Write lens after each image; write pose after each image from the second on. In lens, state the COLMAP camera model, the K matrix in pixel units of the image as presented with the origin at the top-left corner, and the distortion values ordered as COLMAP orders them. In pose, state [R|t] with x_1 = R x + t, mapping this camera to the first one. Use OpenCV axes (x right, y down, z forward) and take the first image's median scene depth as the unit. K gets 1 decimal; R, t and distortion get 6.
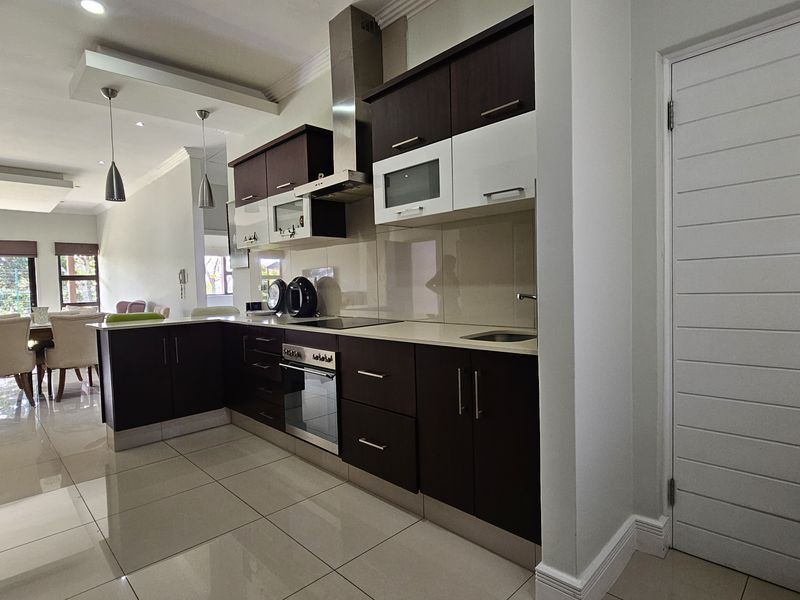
lens RADIAL K [[440.7, 0, 396.8], [0, 440.7, 301.6], [0, 0, 1]] dist [0.012422, -0.000578]
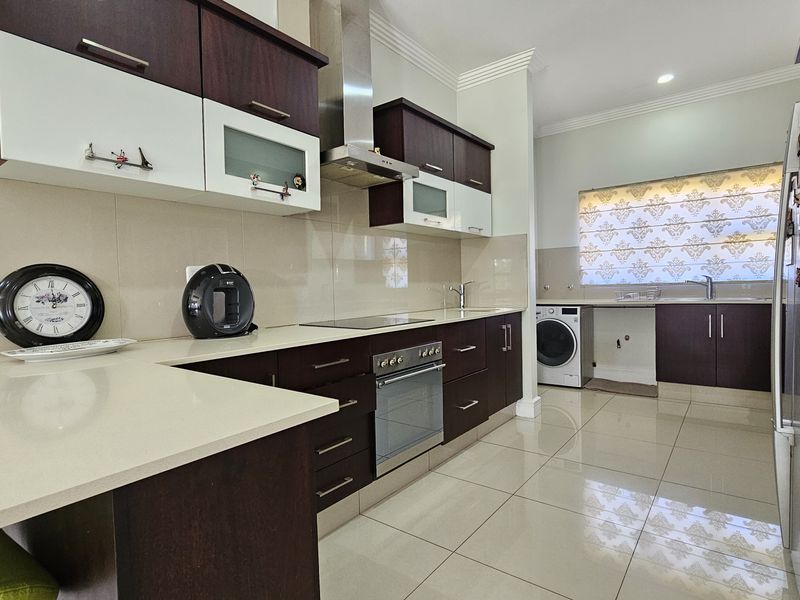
lens RADIAL K [[440.7, 0, 422.0], [0, 440.7, 294.4], [0, 0, 1]] dist [0.012422, -0.000578]
pose [[-0.211843, -0.010163, 0.977251, -1.156111], [0.057116, 0.998108, 0.022761, -0.027804], [-0.975633, 0.060638, -0.210862, 1.267568]]
